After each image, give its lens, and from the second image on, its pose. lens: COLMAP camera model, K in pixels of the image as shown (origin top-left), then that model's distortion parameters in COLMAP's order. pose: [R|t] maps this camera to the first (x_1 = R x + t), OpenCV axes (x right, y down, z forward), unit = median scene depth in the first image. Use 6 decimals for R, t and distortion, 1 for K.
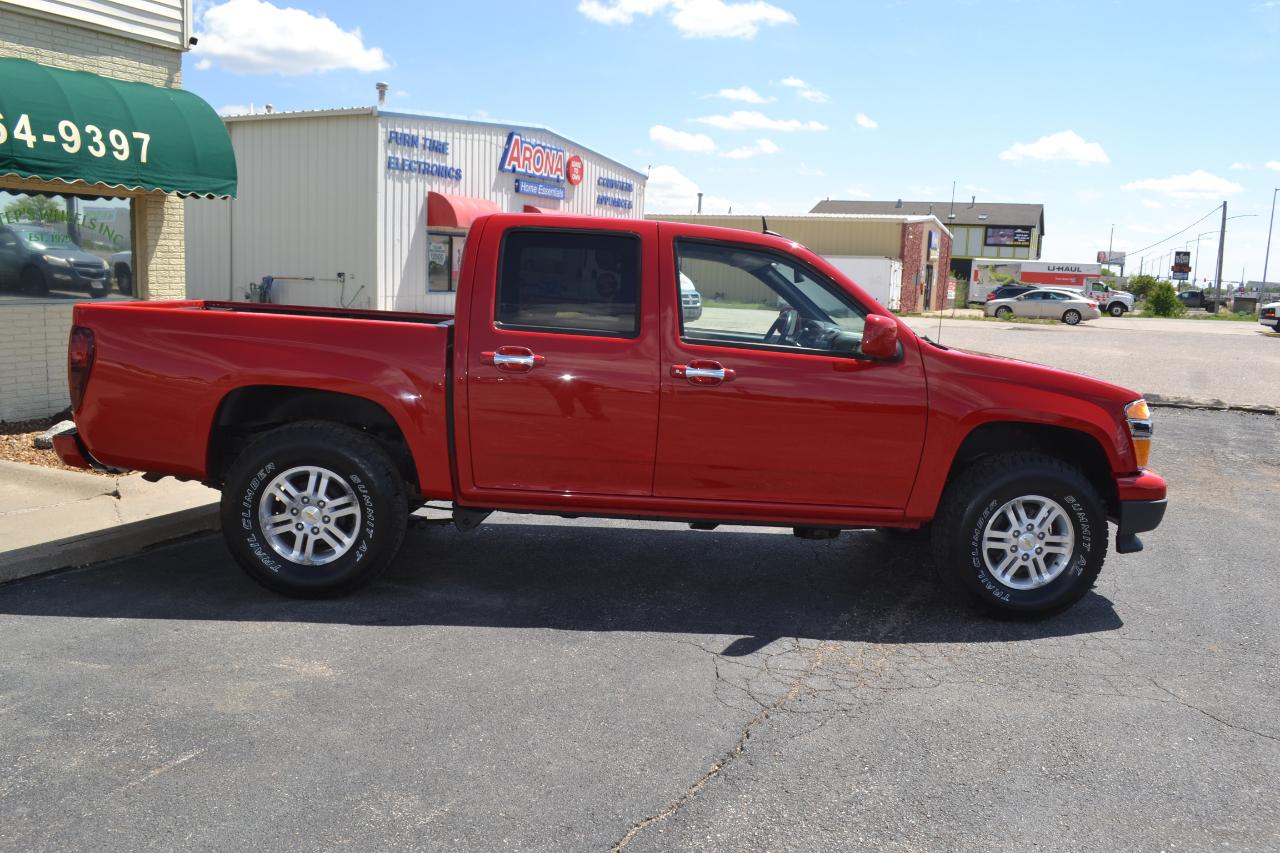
lens RADIAL K [[1046.5, 0, 668.6], [0, 1046.5, 424.3], [0, 0, 1]] dist [-0.055628, 0.002798]
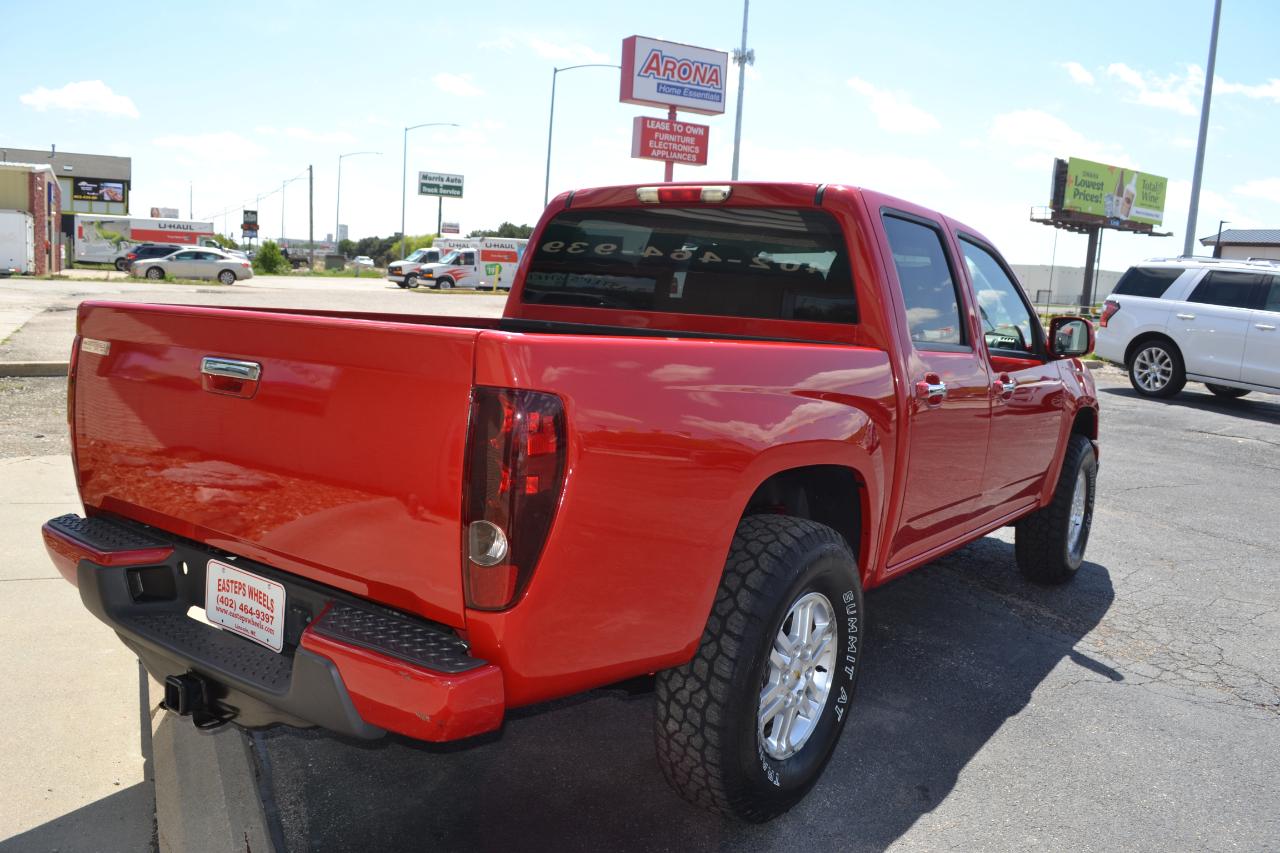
lens RADIAL K [[1029.9, 0, 630.7], [0, 1029.9, 434.1], [0, 0, 1]] dist [-0.093965, 0.028996]
pose [[0.649422, -0.119173, 0.751032, -0.097240], [0.077059, 0.992873, 0.090915, -0.013195], [-0.756513, -0.001169, 0.653977, 0.079085]]
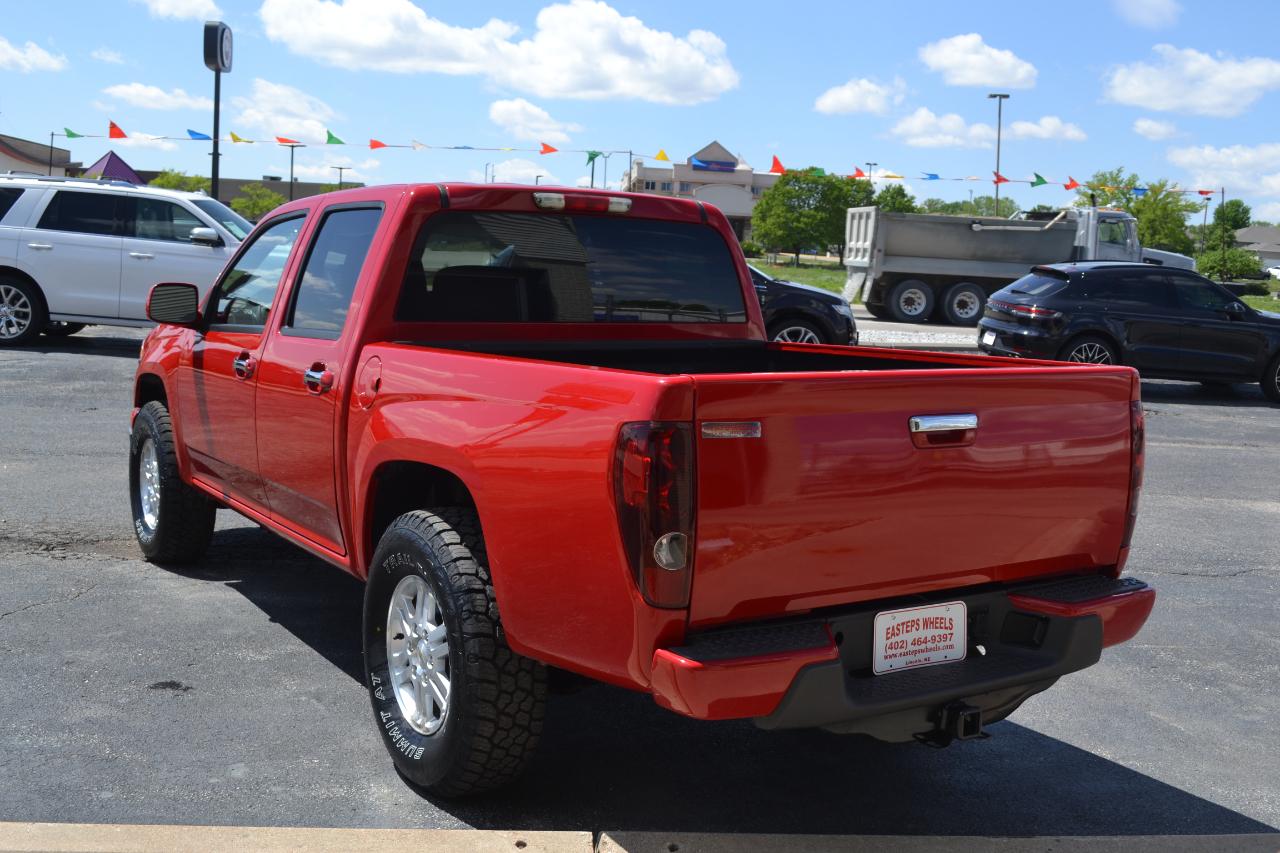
lens RADIAL K [[1350.3, 0, 623.1], [0, 1350.3, 428.2], [0, 0, 1]] dist [-0.060036, 0.006355]
pose [[-0.455282, -0.173830, 0.873213, -0.132473], [0.060388, 0.972469, 0.225074, -0.033066], [-0.888297, 0.155204, -0.432251, 0.187048]]
